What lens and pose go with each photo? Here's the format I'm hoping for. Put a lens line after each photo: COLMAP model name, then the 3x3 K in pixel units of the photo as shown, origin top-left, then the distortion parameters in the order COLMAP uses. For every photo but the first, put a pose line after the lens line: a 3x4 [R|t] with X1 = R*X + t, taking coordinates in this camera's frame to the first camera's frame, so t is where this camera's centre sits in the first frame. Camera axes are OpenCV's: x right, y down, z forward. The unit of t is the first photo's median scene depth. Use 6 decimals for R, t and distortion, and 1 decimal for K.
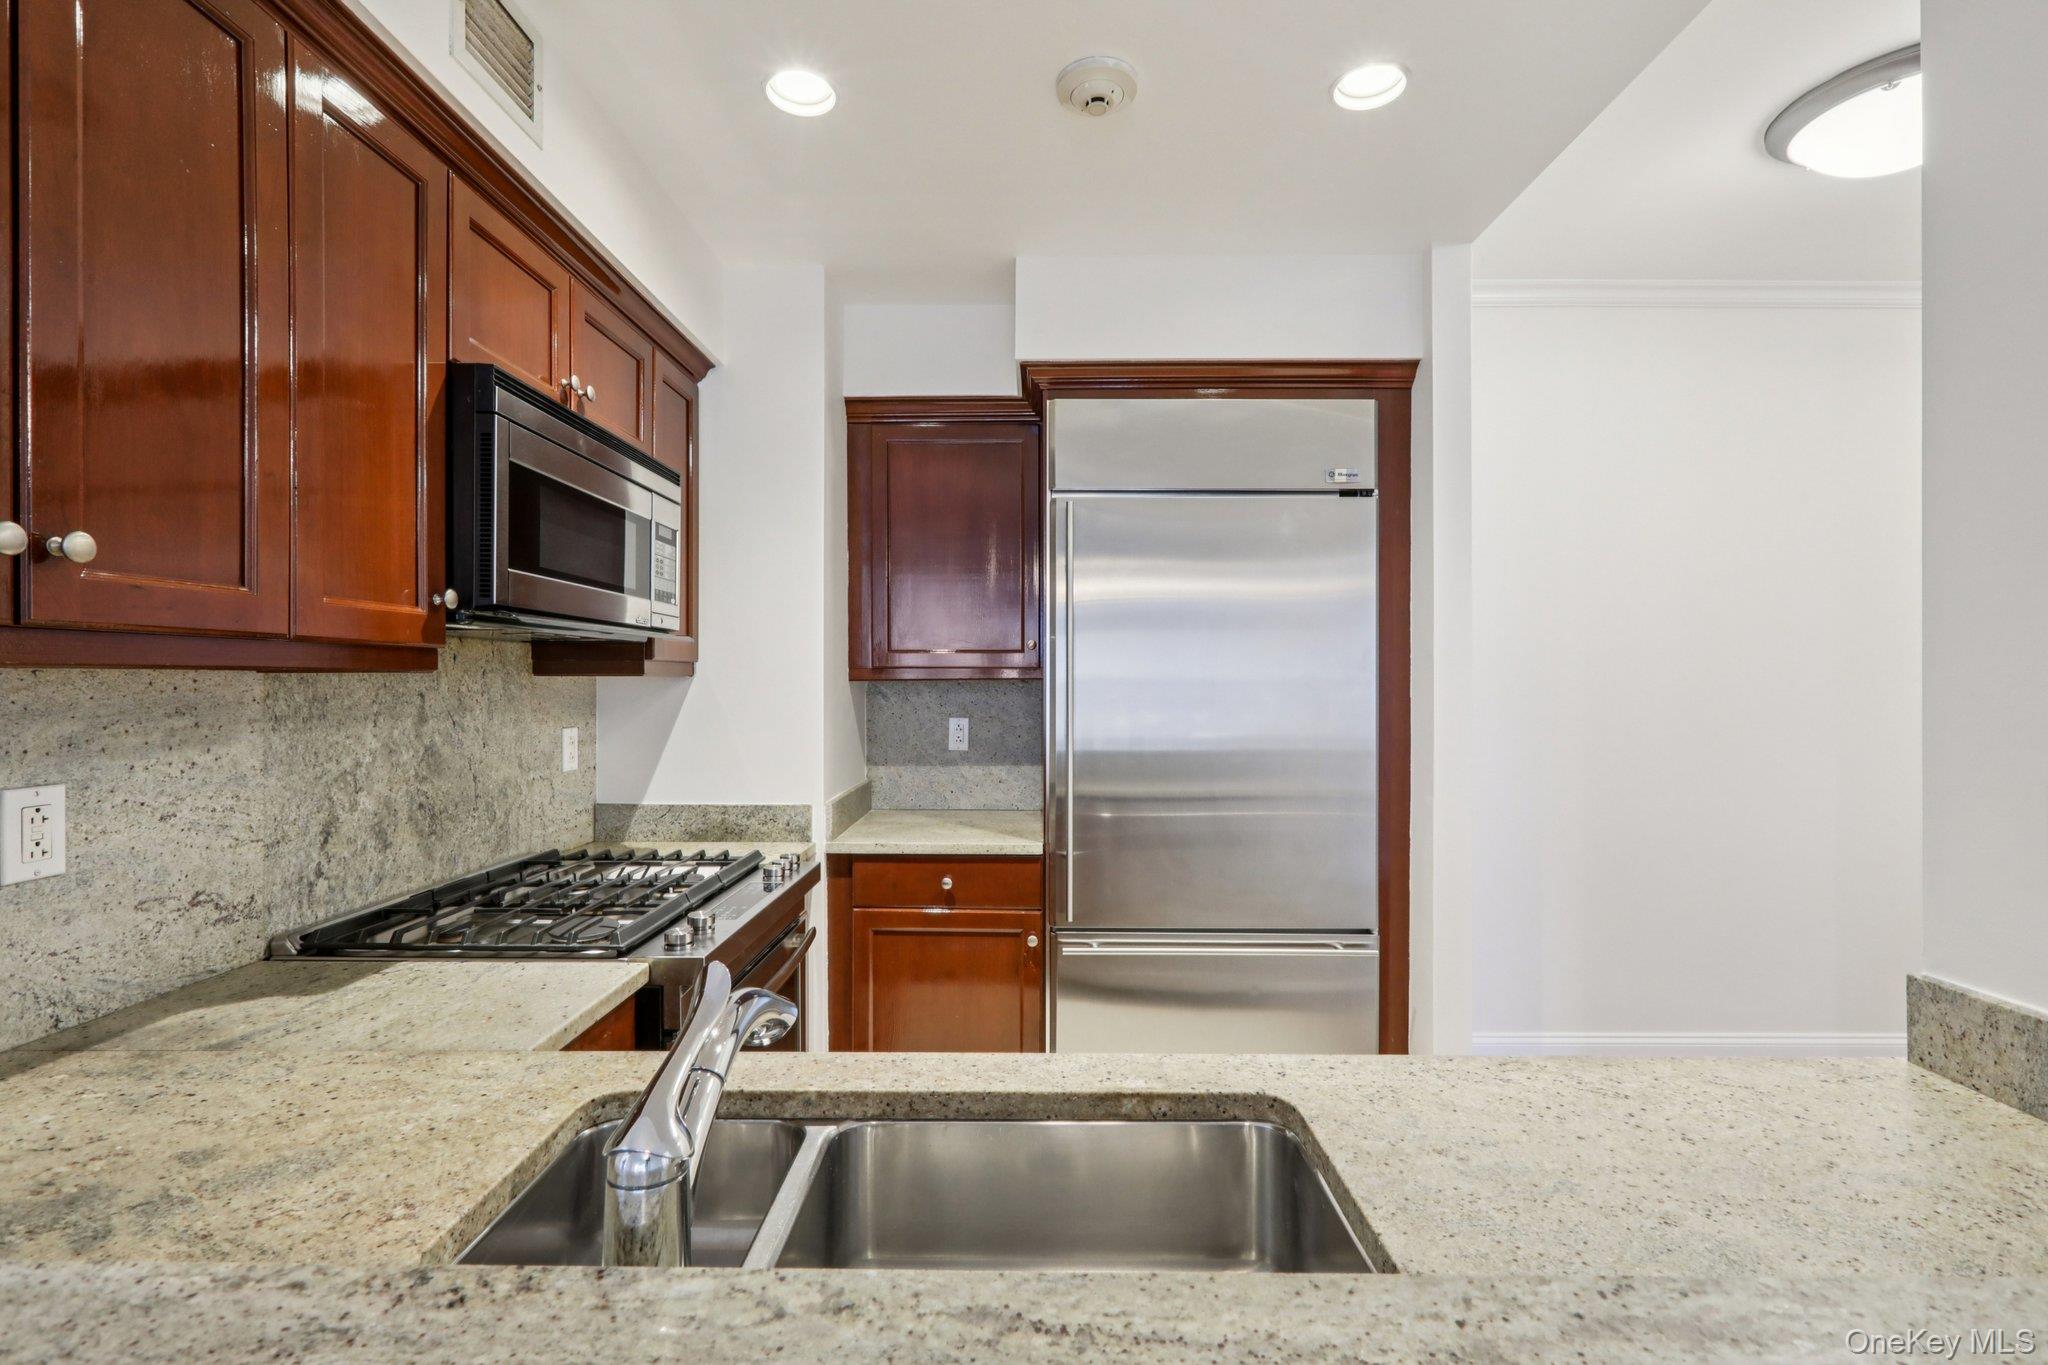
lens RADIAL K [[915.9, 0, 1029.2], [0, 915.9, 678.8], [0, 0, 1]] dist [-0.002619, -0.000174]
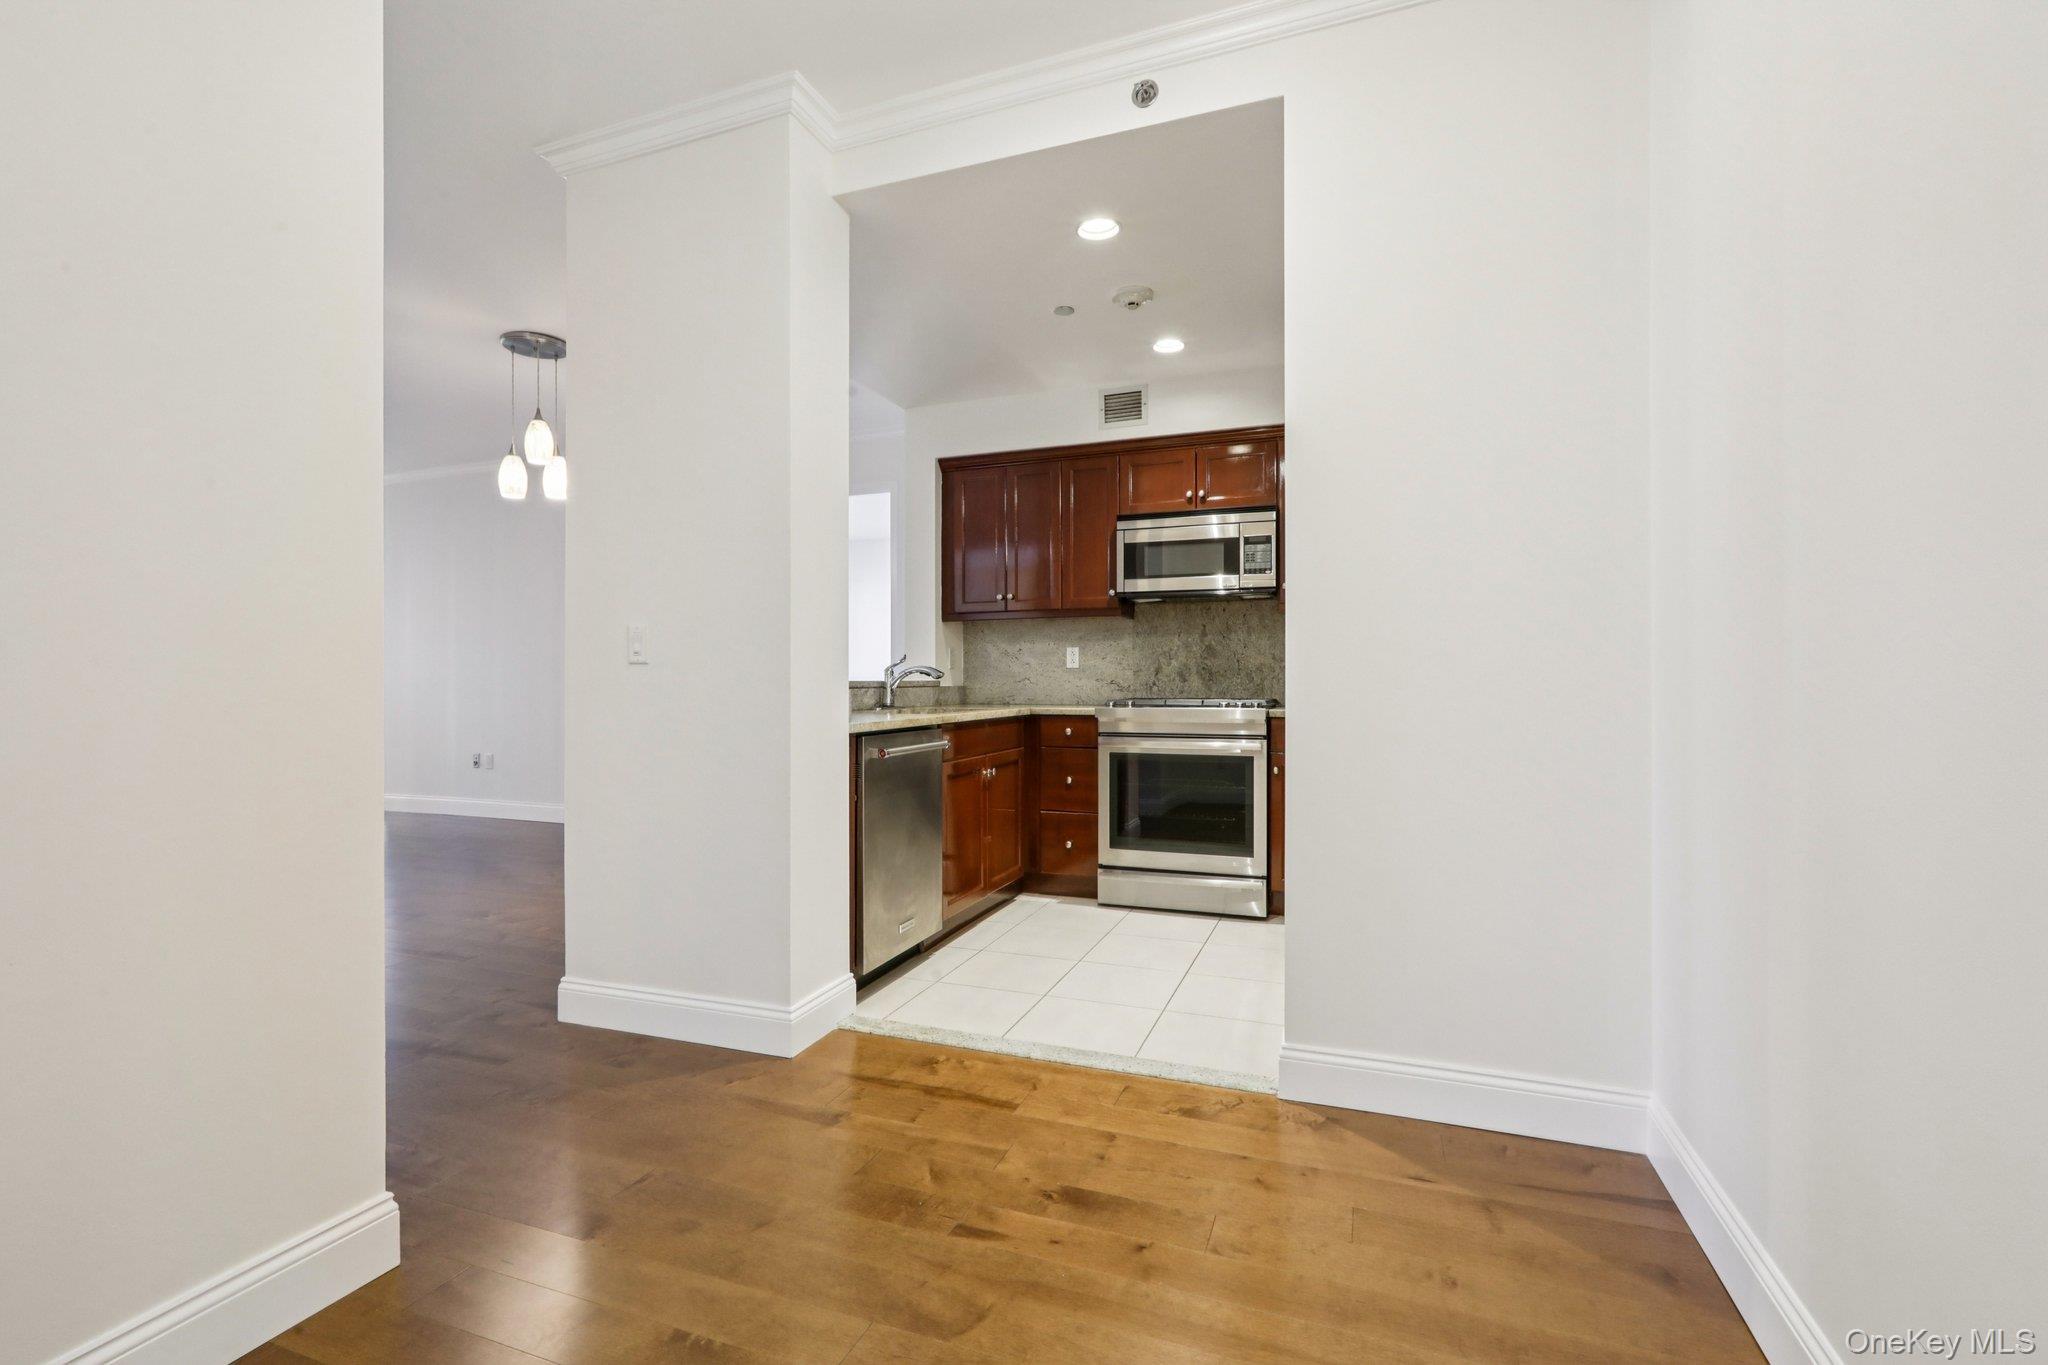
lens RADIAL K [[915.9, 0, 1009.6], [0, 915.9, 676.4], [0, 0, 1]] dist [-0.002619, -0.000174]
pose [[-0.352931, -0.006491, -0.935627, 1.924193], [0.003621, 0.999959, -0.008304, 0.179249], [0.935642, -0.006319, -0.352894, 1.385522]]
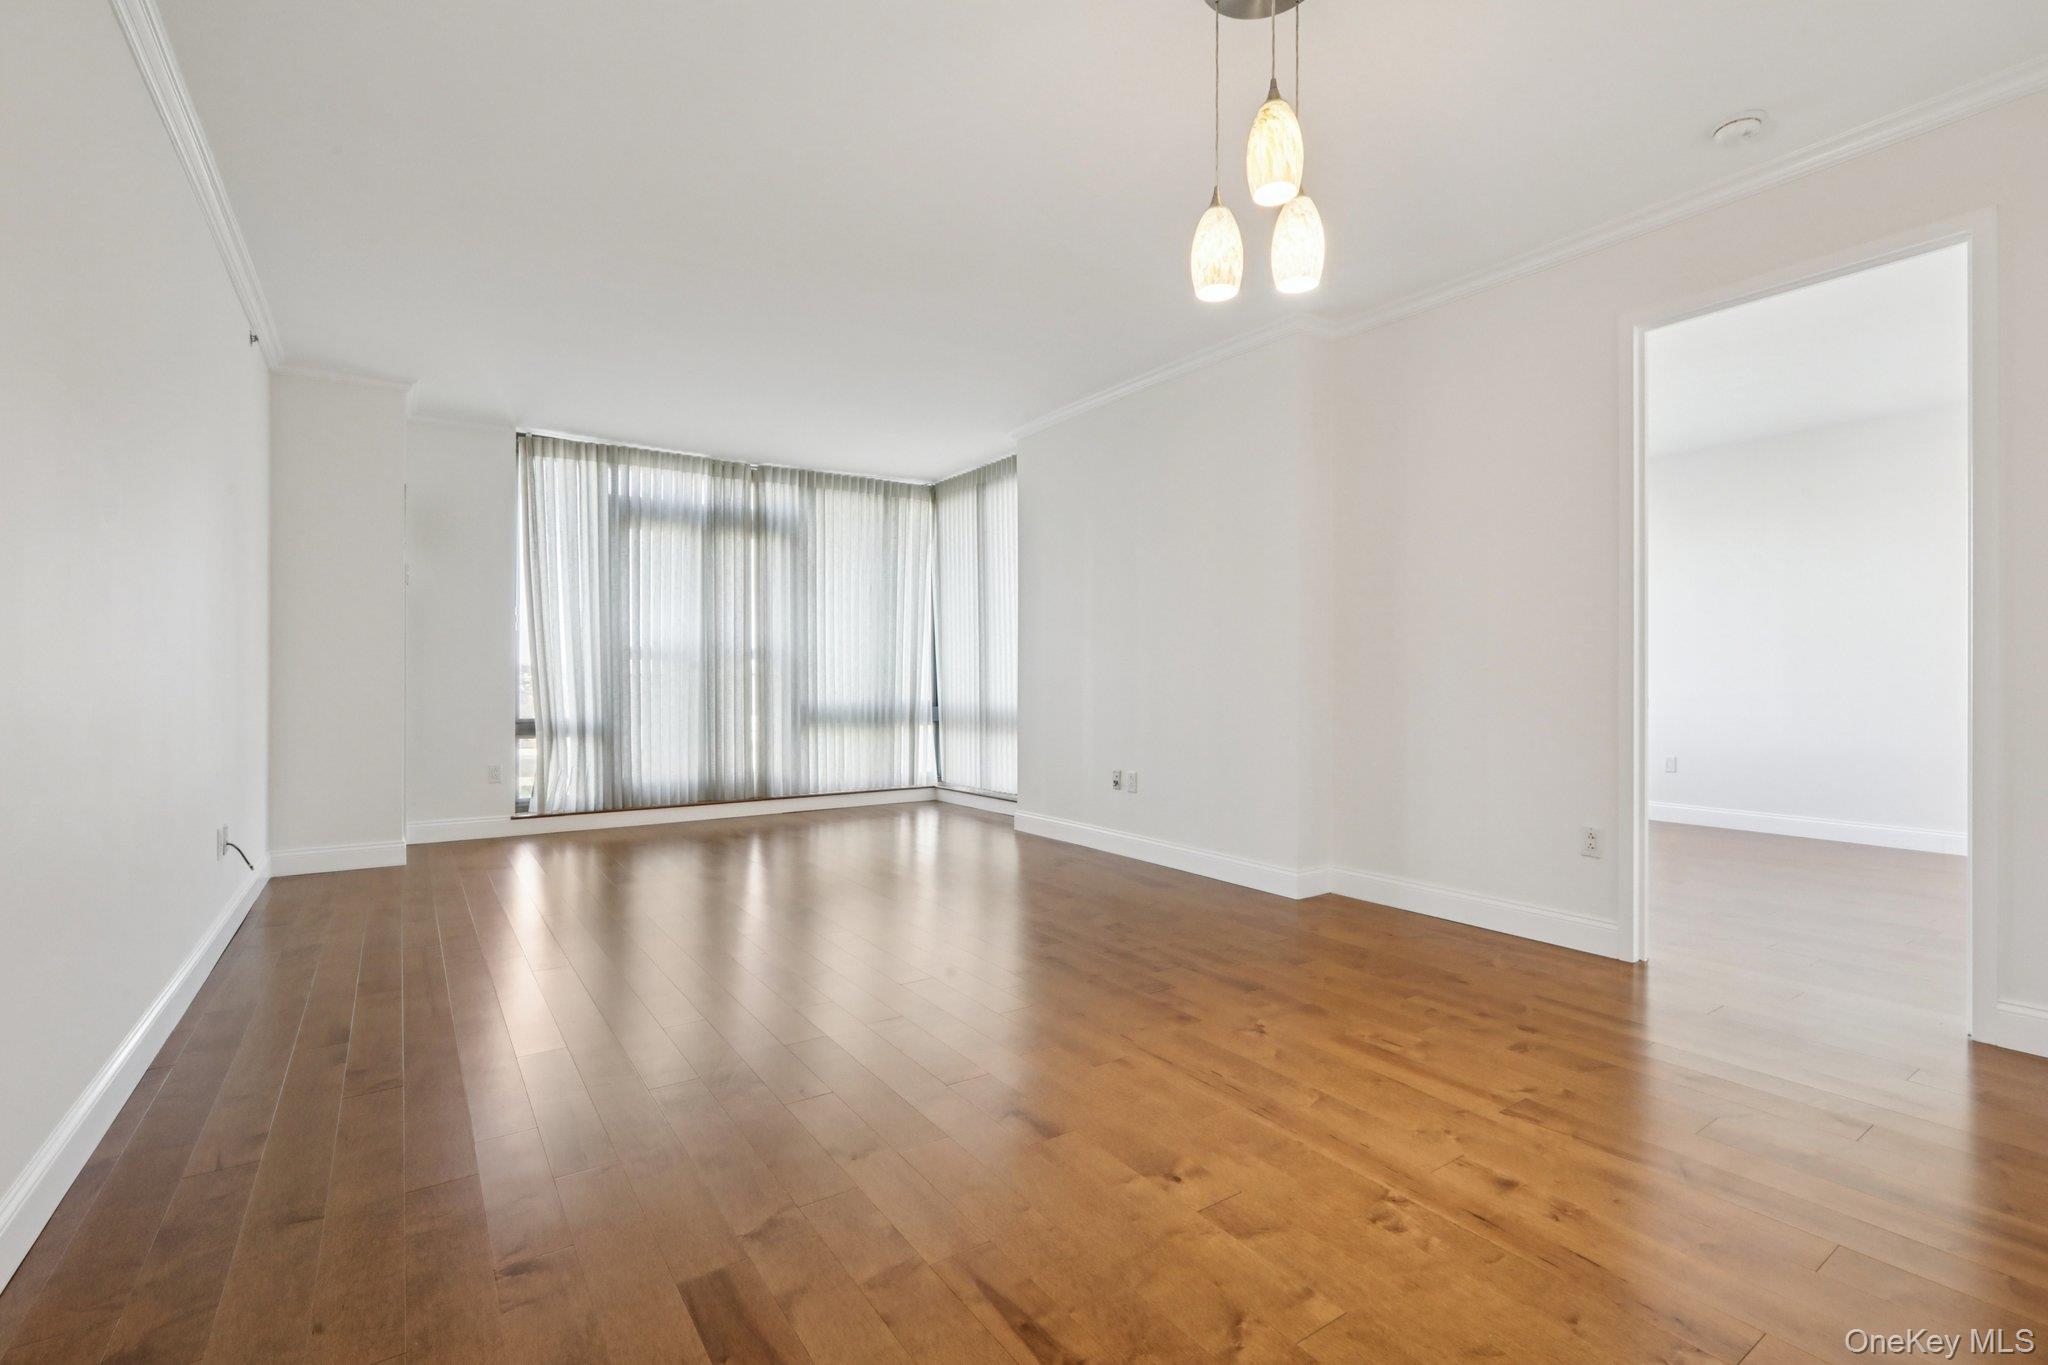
lens RADIAL K [[915.9, 0, 1029.6], [0, 915.9, 677.3], [0, 0, 1]] dist [-0.002619, -0.000174]
pose [[-0.817949, -0.003517, -0.575280, 1.016875], [-0.001551, 0.999991, -0.003909, 0.178090], [0.575288, -0.002305, -0.817947, 0.150916]]
